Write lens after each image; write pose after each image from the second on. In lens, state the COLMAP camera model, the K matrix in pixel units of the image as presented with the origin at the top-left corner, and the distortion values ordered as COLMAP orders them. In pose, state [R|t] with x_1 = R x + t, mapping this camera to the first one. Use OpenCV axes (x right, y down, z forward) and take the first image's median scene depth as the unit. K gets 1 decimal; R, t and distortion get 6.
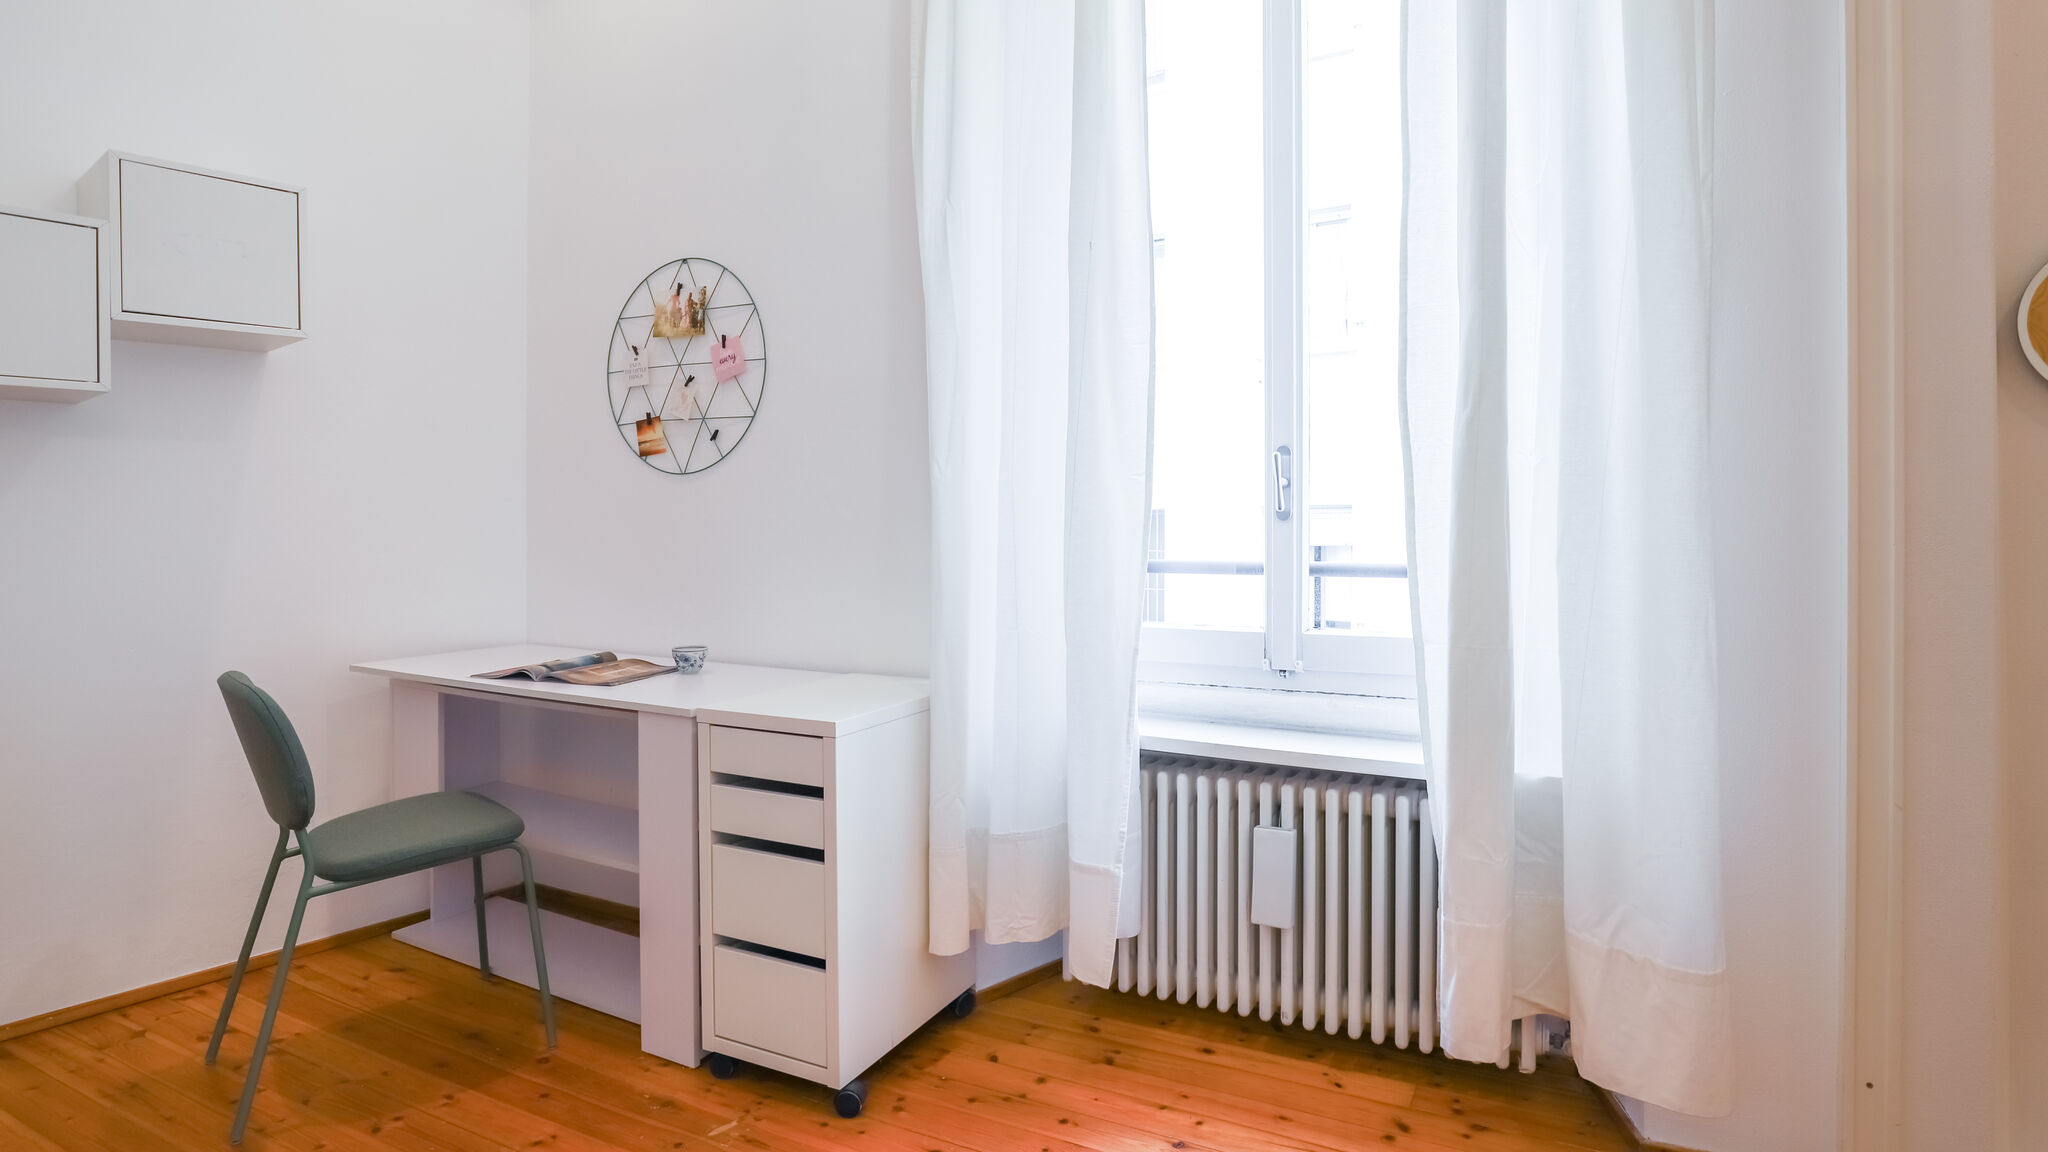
lens RADIAL K [[1060.3, 0, 1068.3], [0, 1060.3, 524.1], [0, 0, 1]] dist [-0.015363, 0.005648]
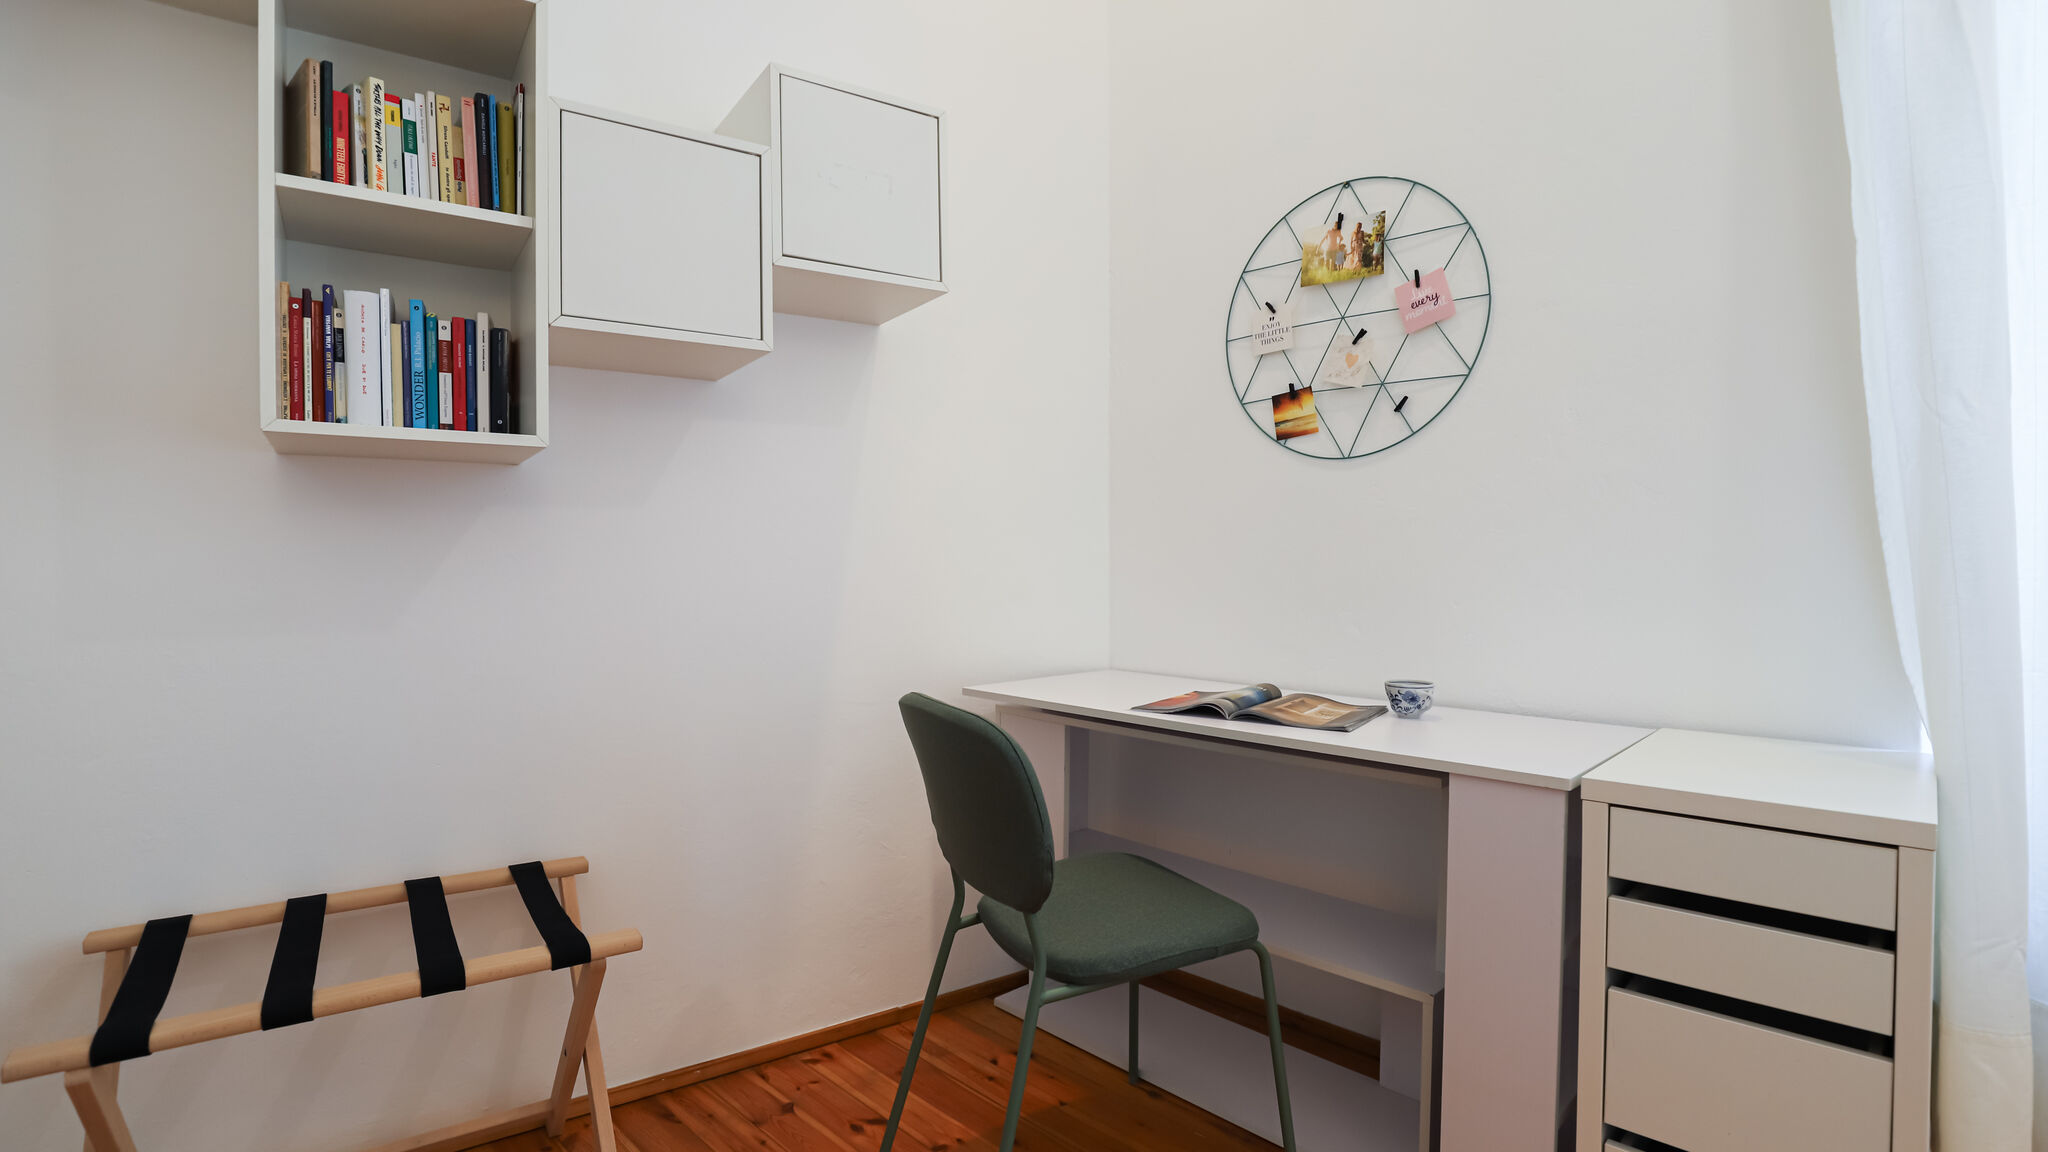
lens RADIAL K [[976.4, 0, 1024.9], [0, 976.4, 583.7], [0, 0, 1]] dist [-0.026642, 0.006775]
pose [[0.953582, 0.009094, -0.300997, -0.429017], [-0.005176, 0.999891, 0.013813, 0.041212], [0.301090, -0.011614, 0.953525, 0.284131]]
